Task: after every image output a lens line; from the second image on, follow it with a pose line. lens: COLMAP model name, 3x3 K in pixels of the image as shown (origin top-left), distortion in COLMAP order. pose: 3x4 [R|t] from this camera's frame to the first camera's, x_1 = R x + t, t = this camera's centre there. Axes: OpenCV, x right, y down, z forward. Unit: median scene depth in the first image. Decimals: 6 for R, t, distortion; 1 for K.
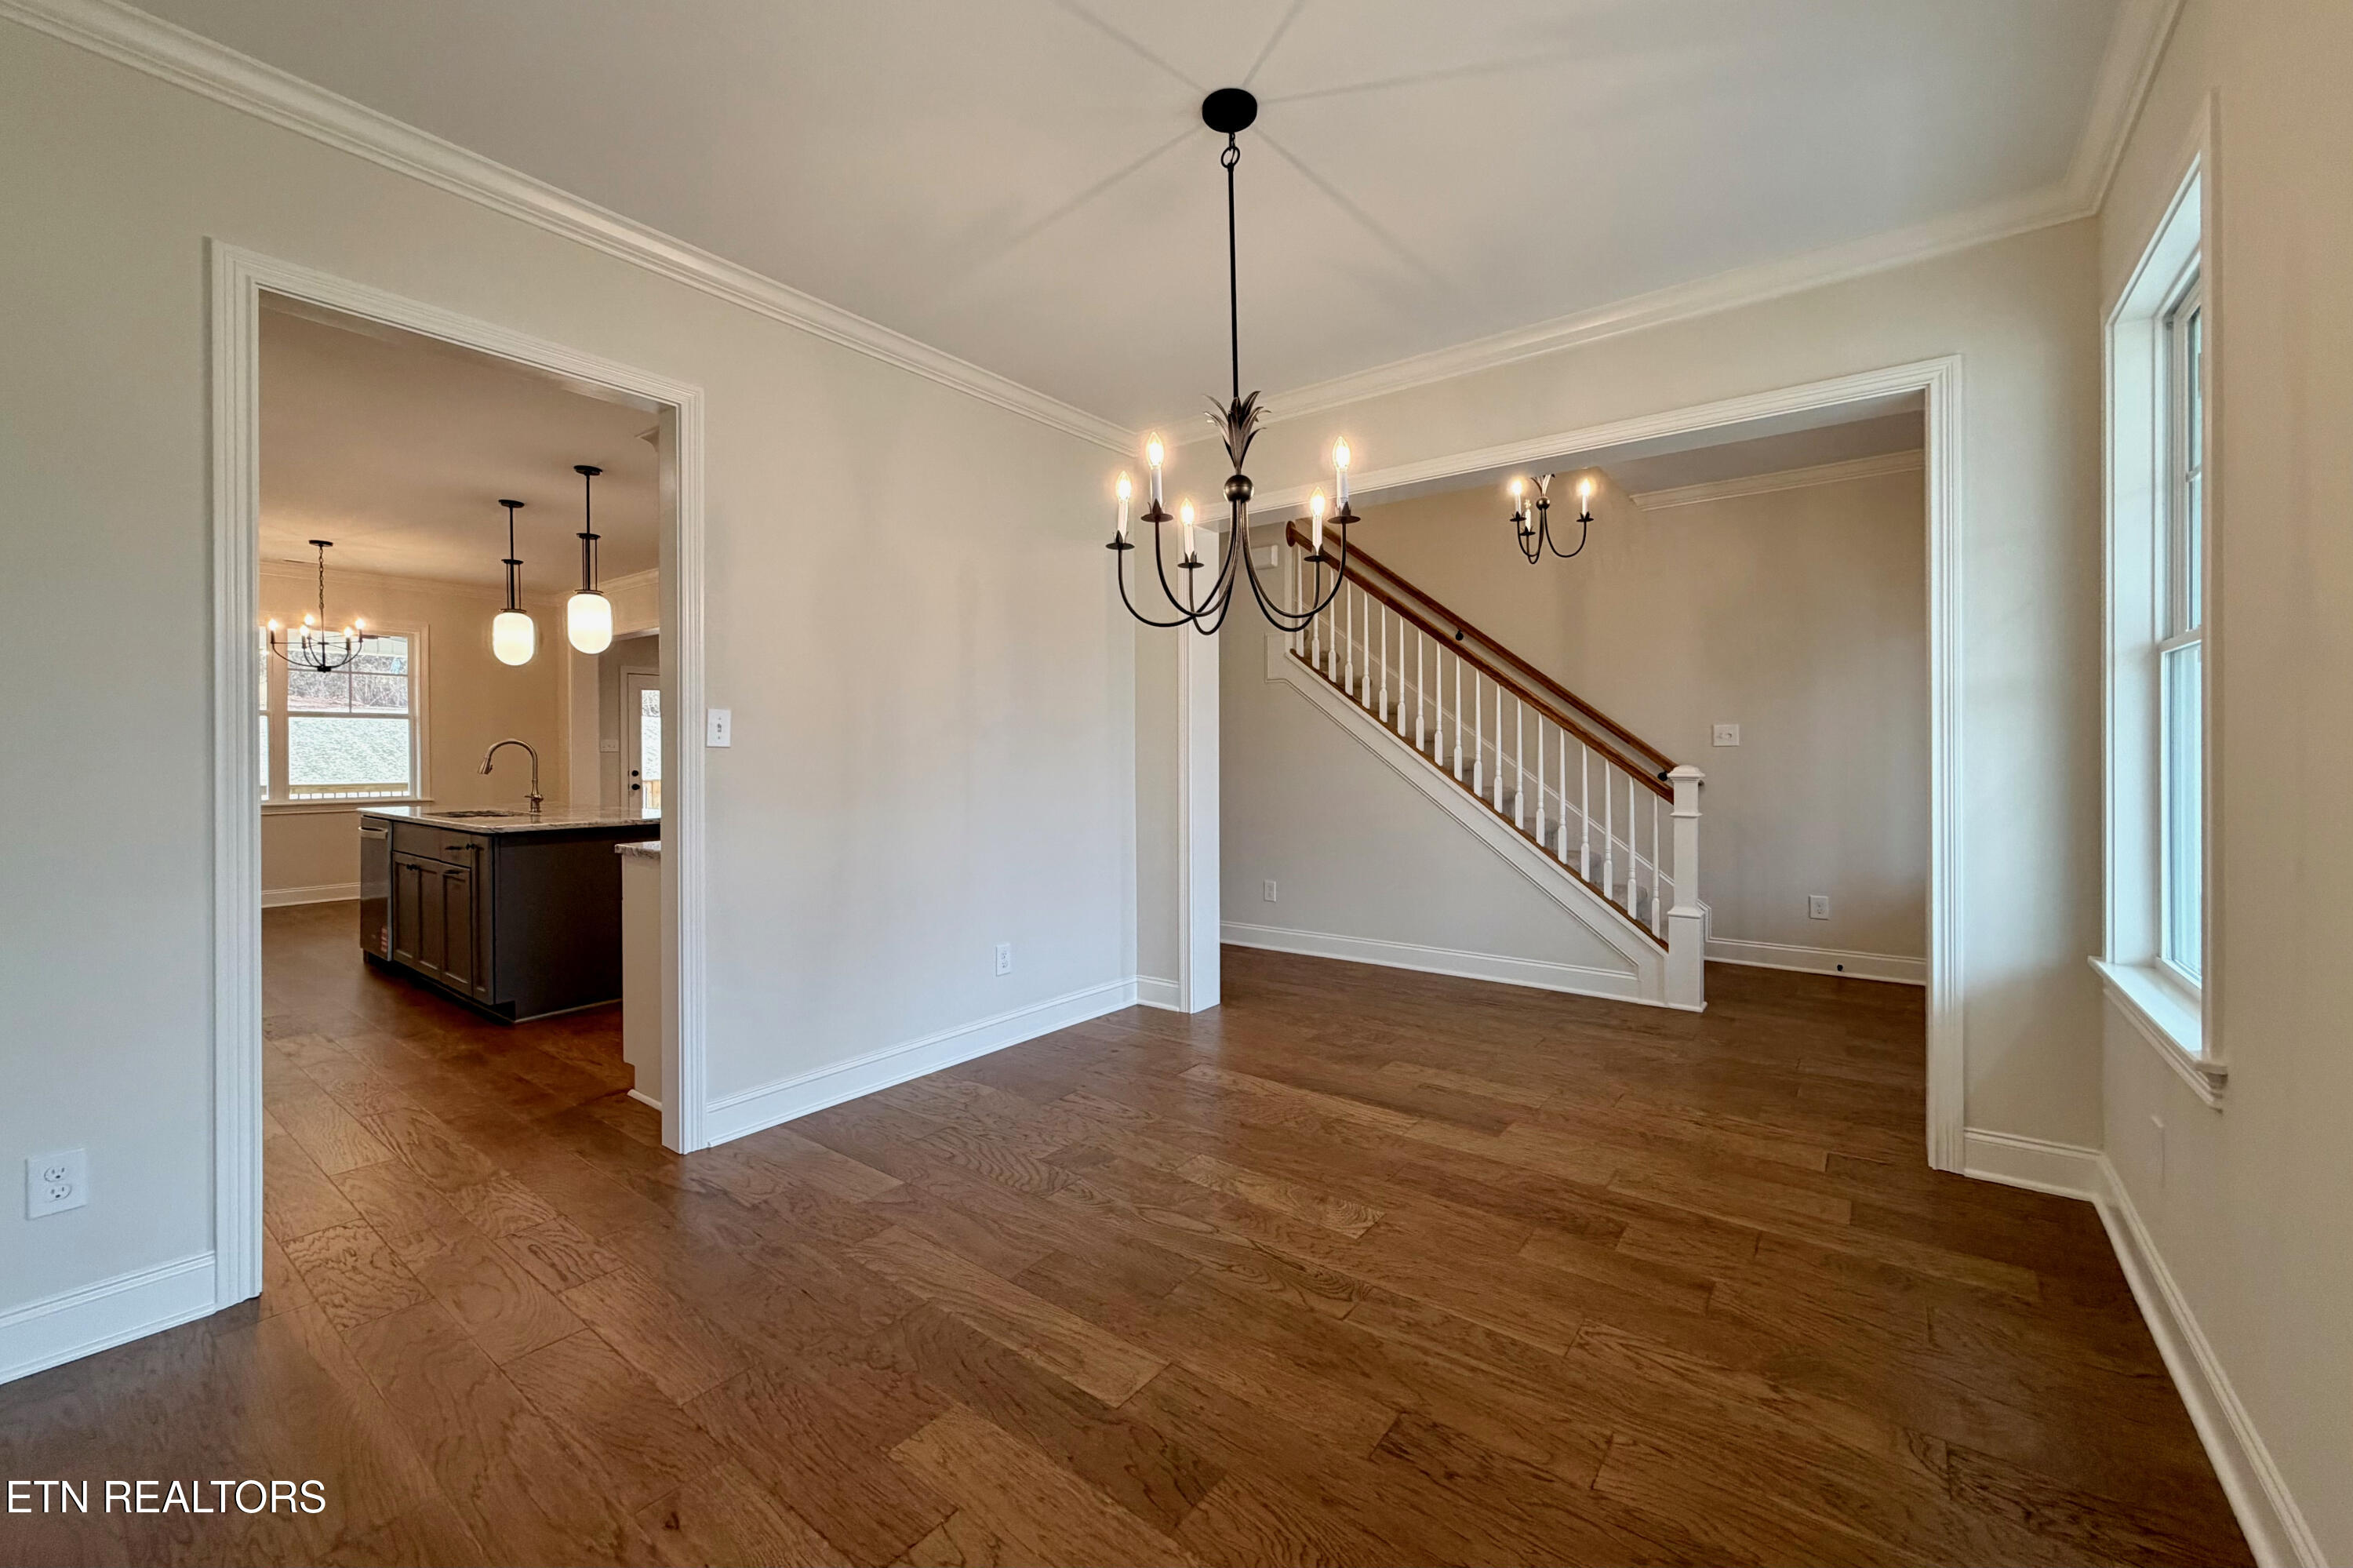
lens RADIAL K [[937.5, 0, 1167.3], [0, 937.5, 763.2], [0, 0, 1]] dist [0.008257, -0.000101]
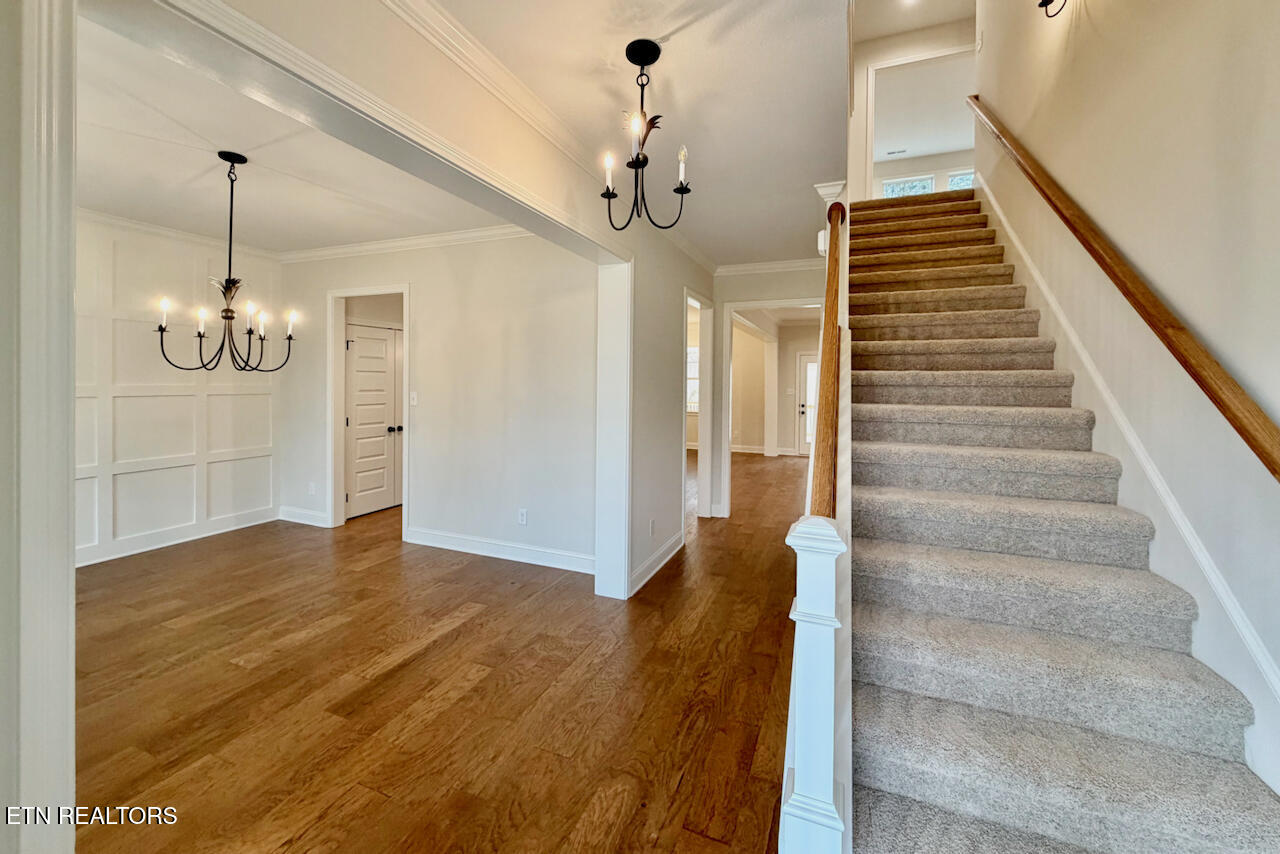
lens RADIAL K [[510.0, 0, 621.9], [0, 510.0, 385.5], [0, 0, 1]] dist [0.008257, -0.000101]
pose [[0.243902, 0.009481, -0.969753, 1.141428], [-0.018214, 0.999821, 0.005194, -0.092629], [0.969629, 0.016396, 0.244031, 1.180396]]
